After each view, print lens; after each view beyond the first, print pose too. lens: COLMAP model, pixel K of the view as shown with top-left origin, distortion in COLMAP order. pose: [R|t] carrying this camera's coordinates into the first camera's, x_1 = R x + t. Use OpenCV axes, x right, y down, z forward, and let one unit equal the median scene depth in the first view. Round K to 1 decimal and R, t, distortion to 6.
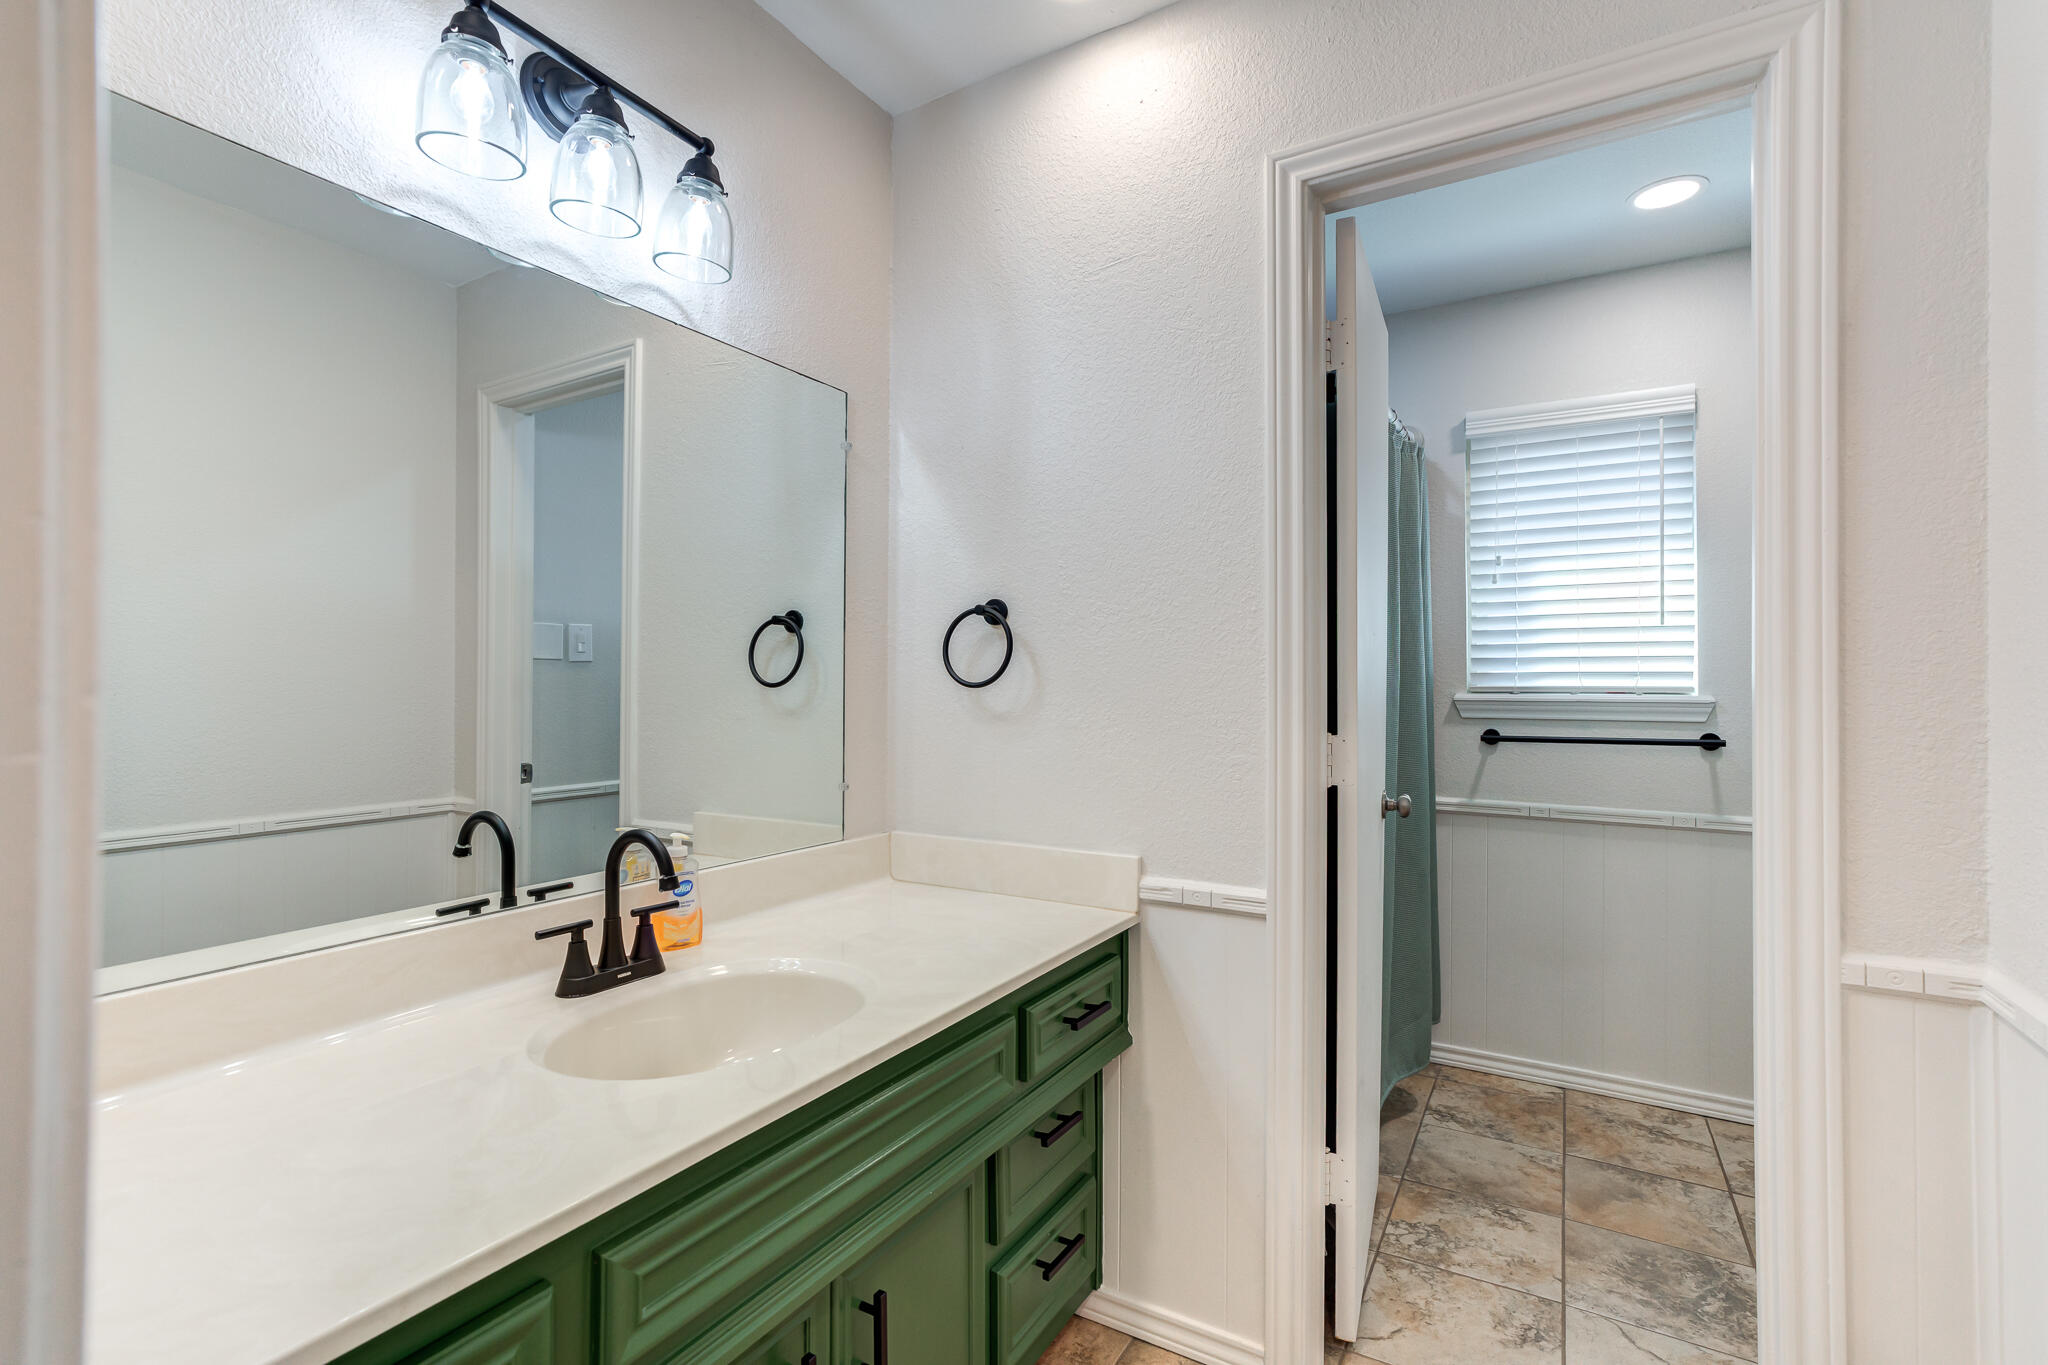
lens RADIAL K [[945.4, 0, 1004.8], [0, 945.4, 675.6], [0, 0, 1]] dist [0.001296, 0.000896]
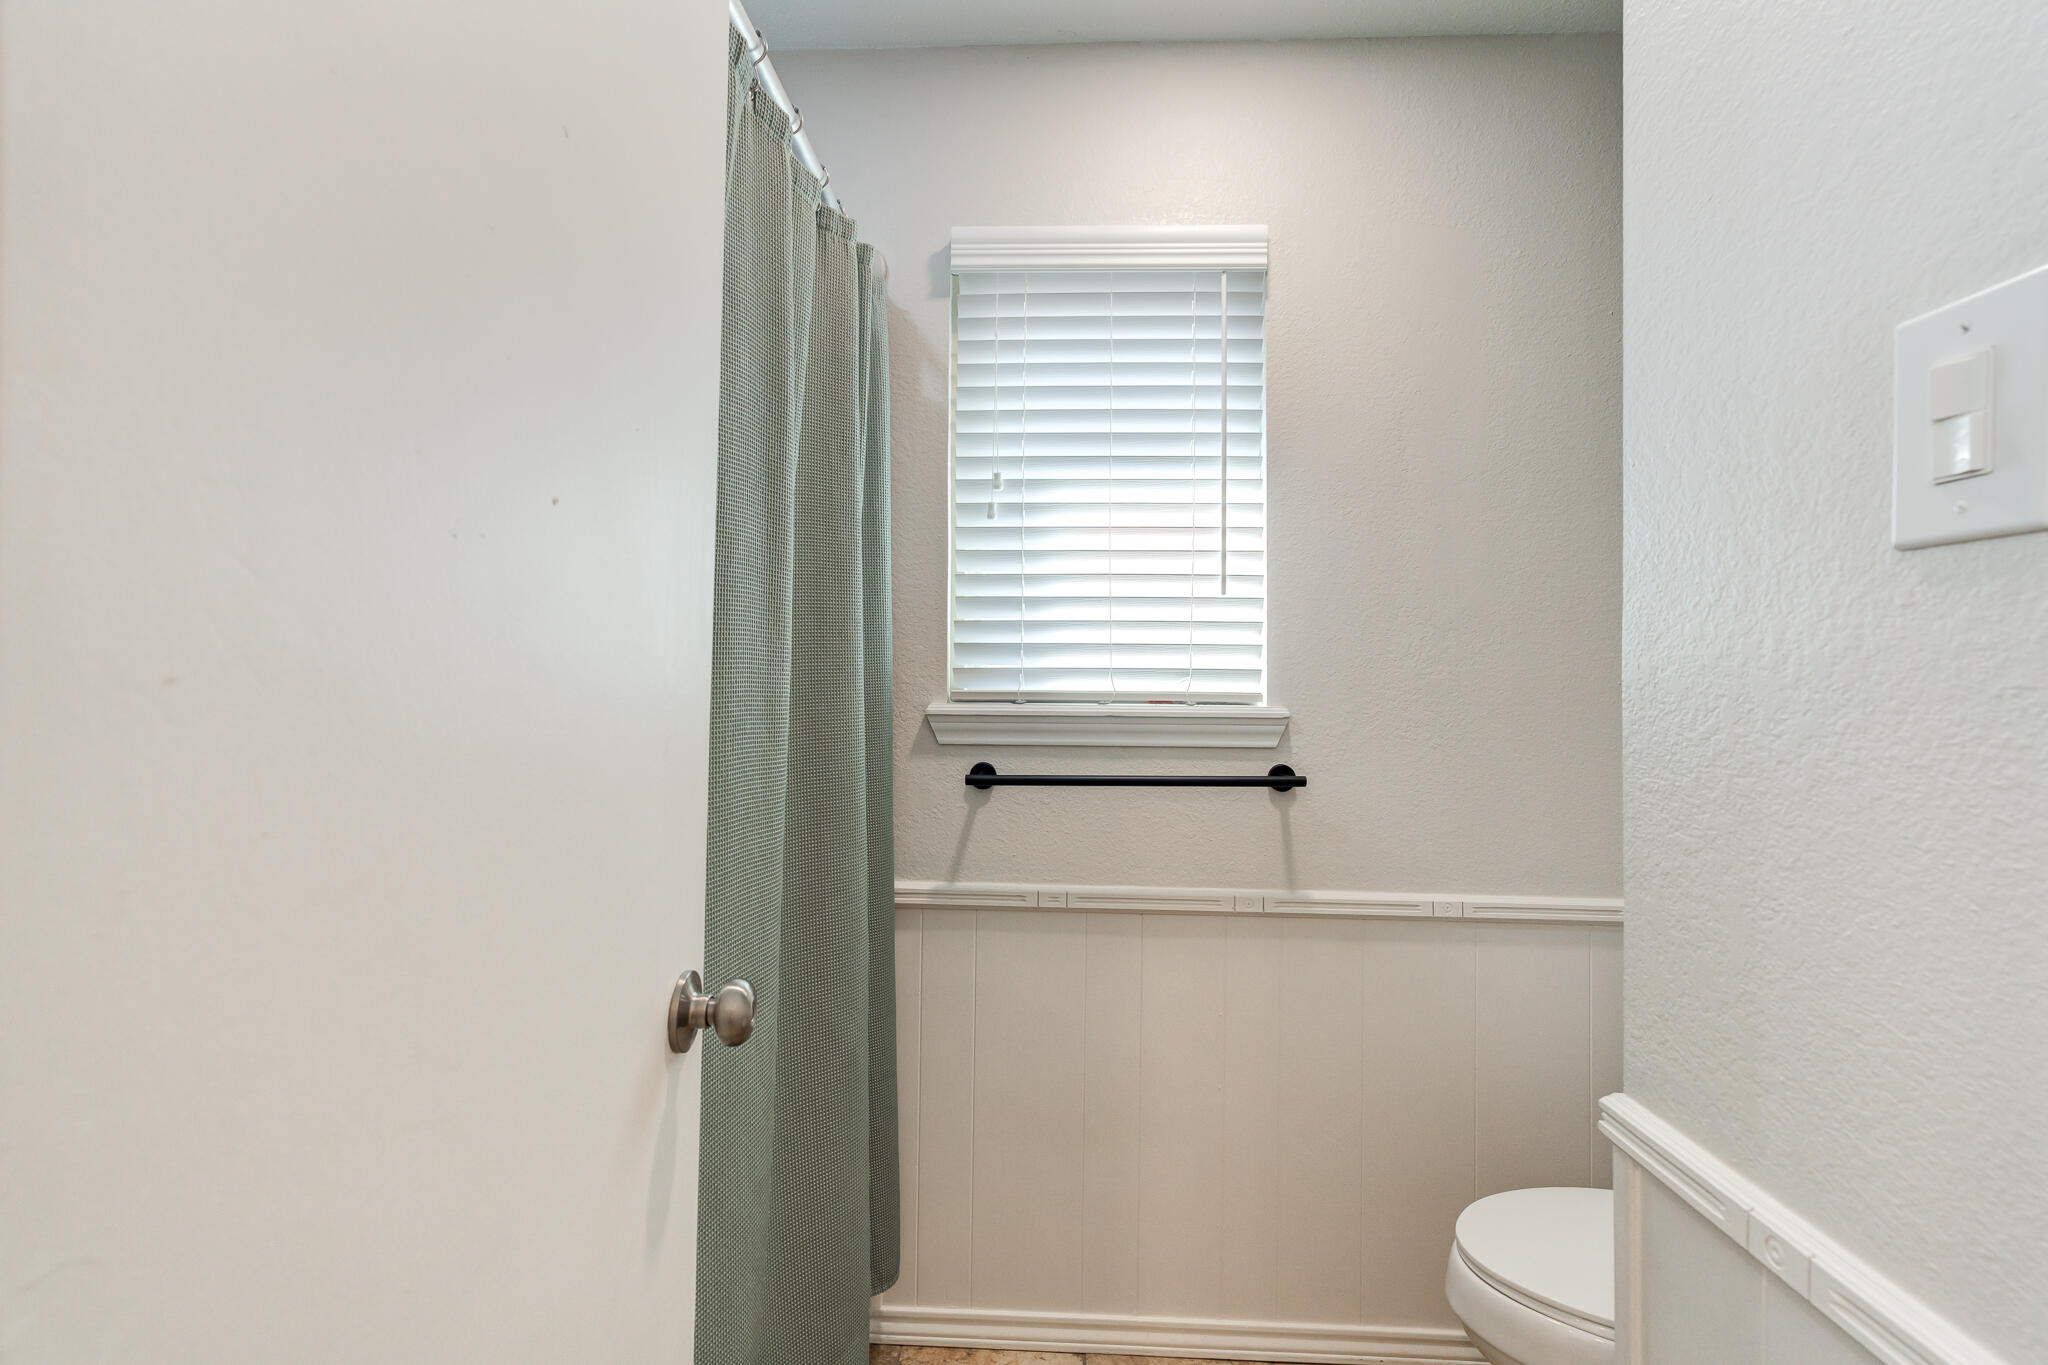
lens RADIAL K [[945.4, 0, 1030.7], [0, 945.4, 684.9], [0, 0, 1]] dist [0.001296, 0.000896]
pose [[0.884529, 0.006433, 0.466440, 0.269528], [-0.010277, 0.999931, 0.005698, 0.003890], [-0.466371, -0.009834, 0.884534, 0.471823]]
